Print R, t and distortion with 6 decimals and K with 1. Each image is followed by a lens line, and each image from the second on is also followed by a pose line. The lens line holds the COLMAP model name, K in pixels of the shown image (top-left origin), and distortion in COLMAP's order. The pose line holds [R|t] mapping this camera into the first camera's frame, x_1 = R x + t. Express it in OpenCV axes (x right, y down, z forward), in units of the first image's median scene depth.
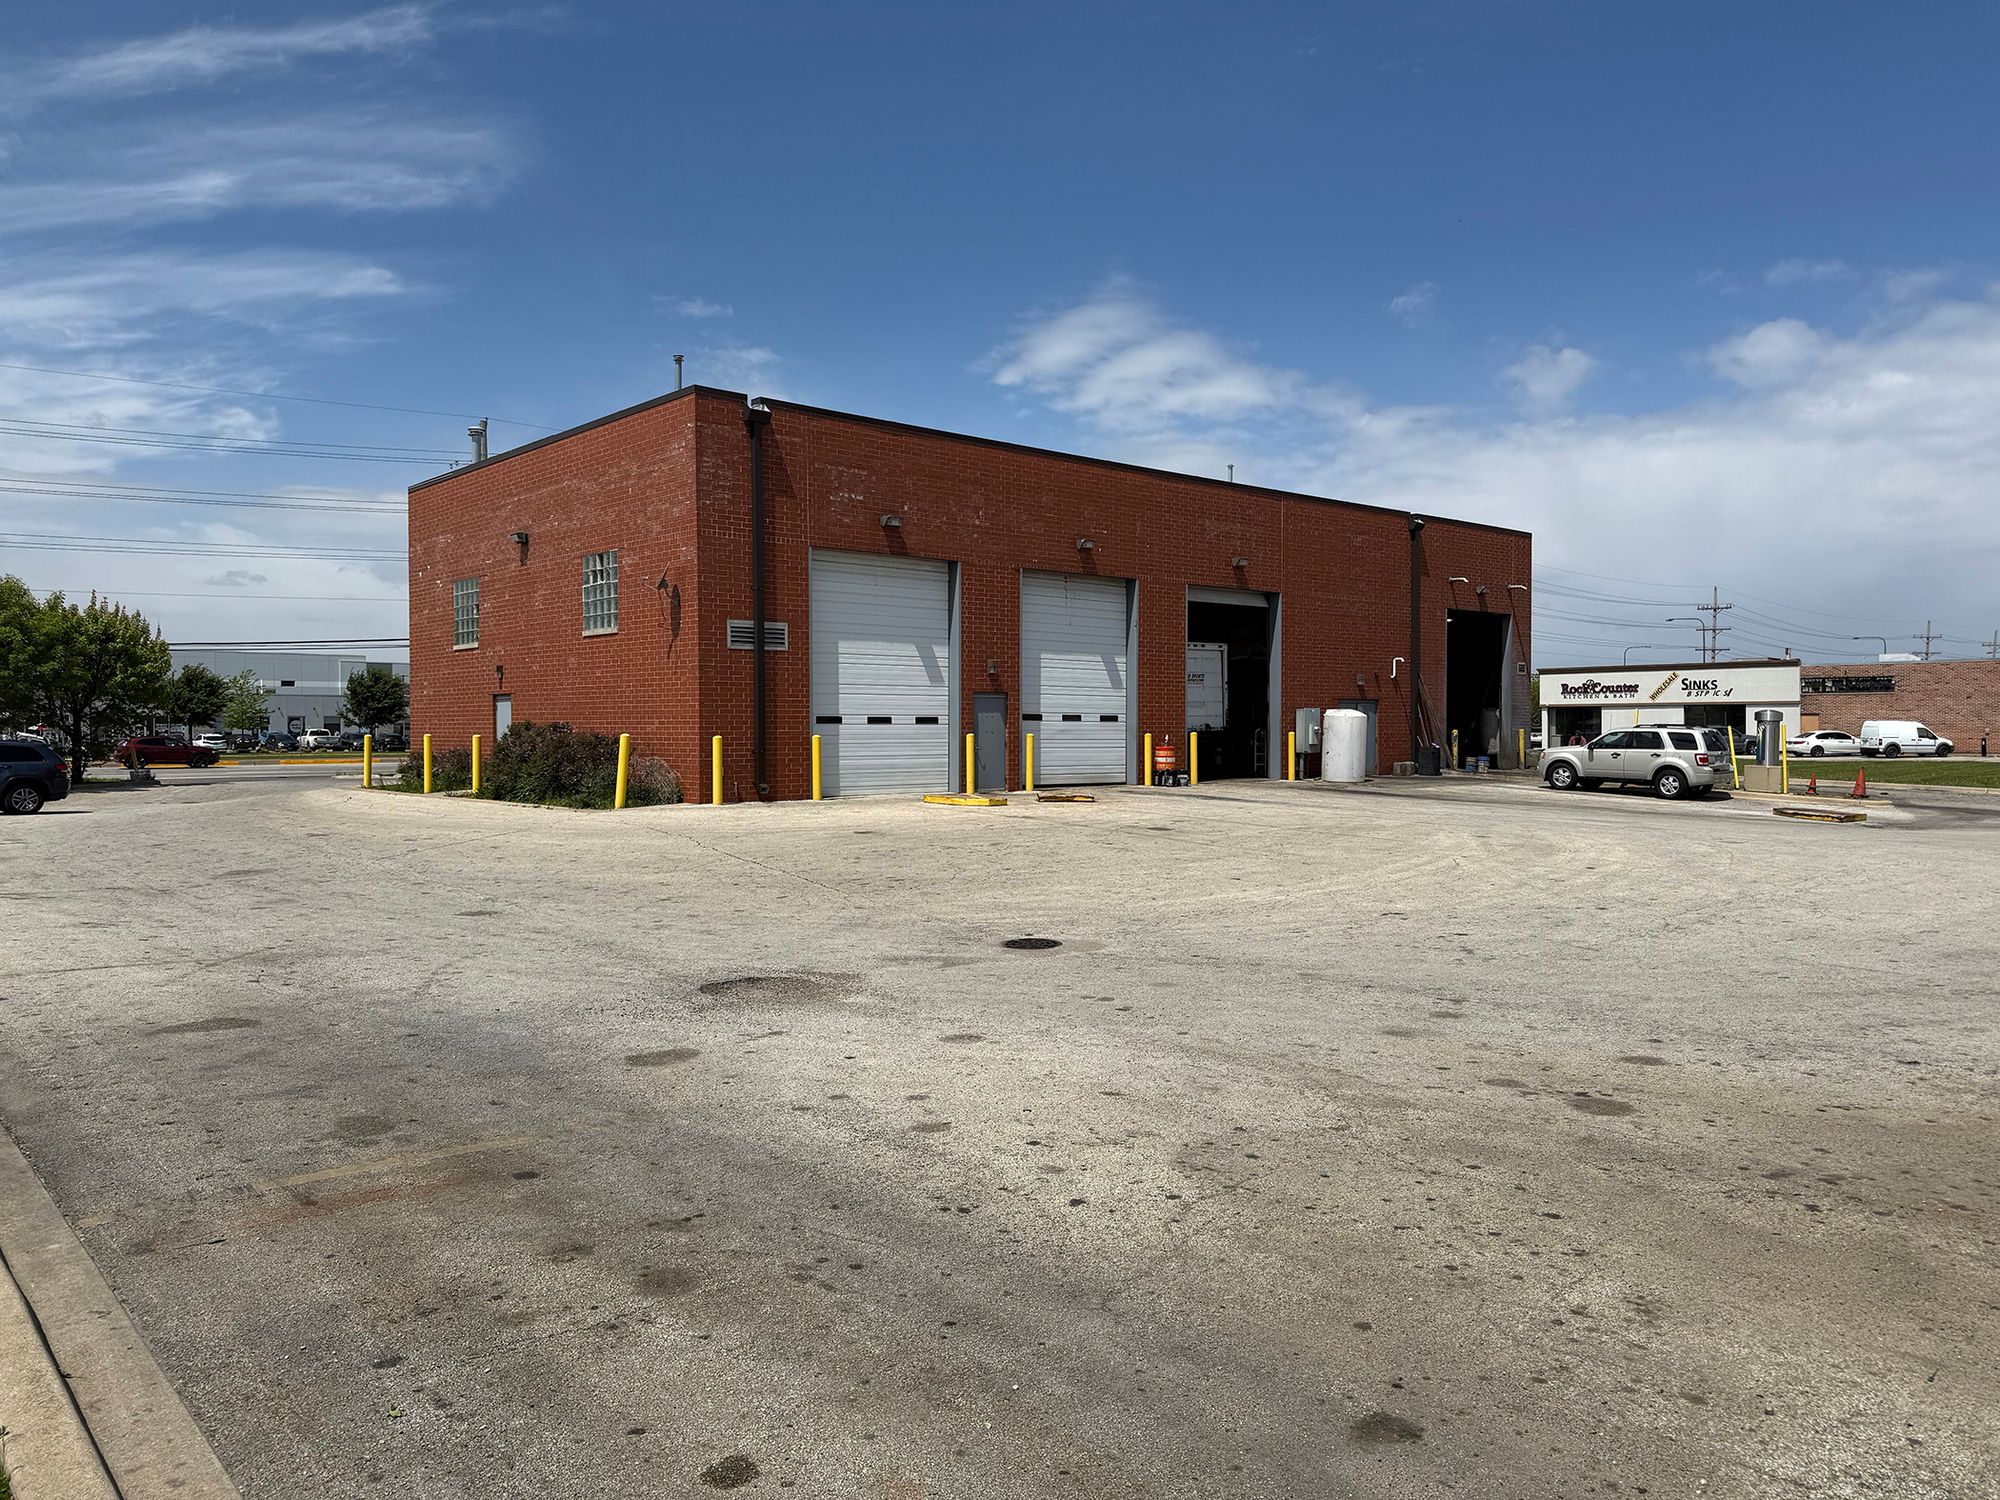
lens RADIAL K [[1406.1, 0, 1000.0], [0, 1406.1, 750.0], [0, 0, 1]] dist [0.140983, -0.000239]
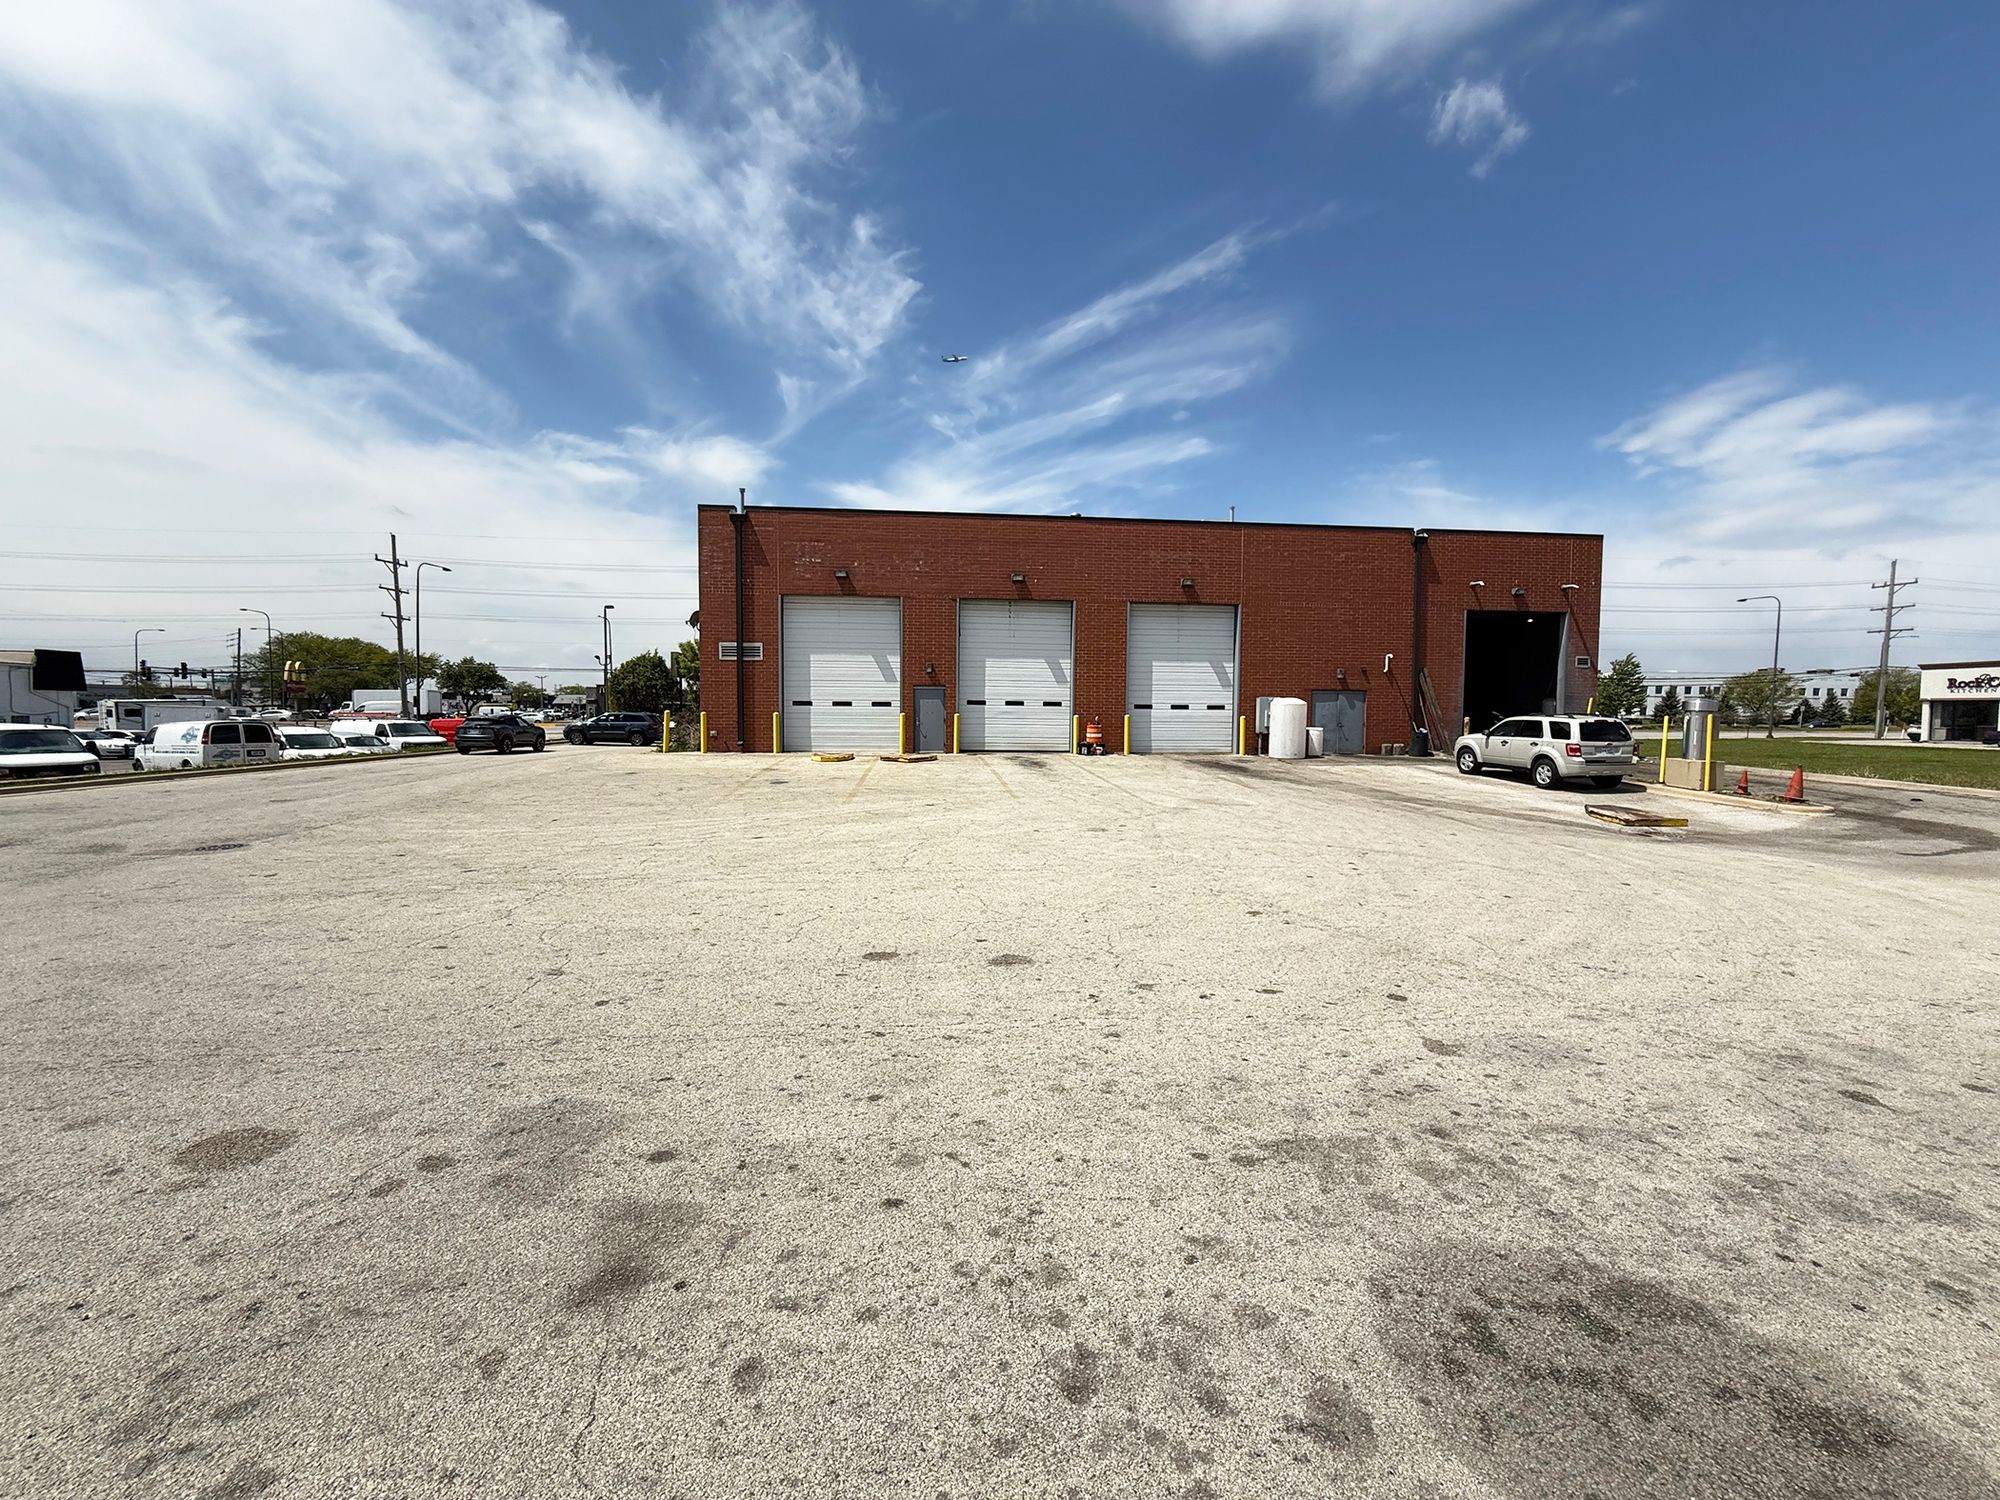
lens RADIAL K [[798.7, 0, 1000.0], [0, 798.7, 750.0], [0, 0, 1]] dist [-0.000357, 0.000033]
pose [[0.803807, 0.038603, -0.593636, 0.484118], [-0.020182, 0.999087, 0.037642, -0.005653], [0.594548, -0.018276, 0.803853, 0.332589]]
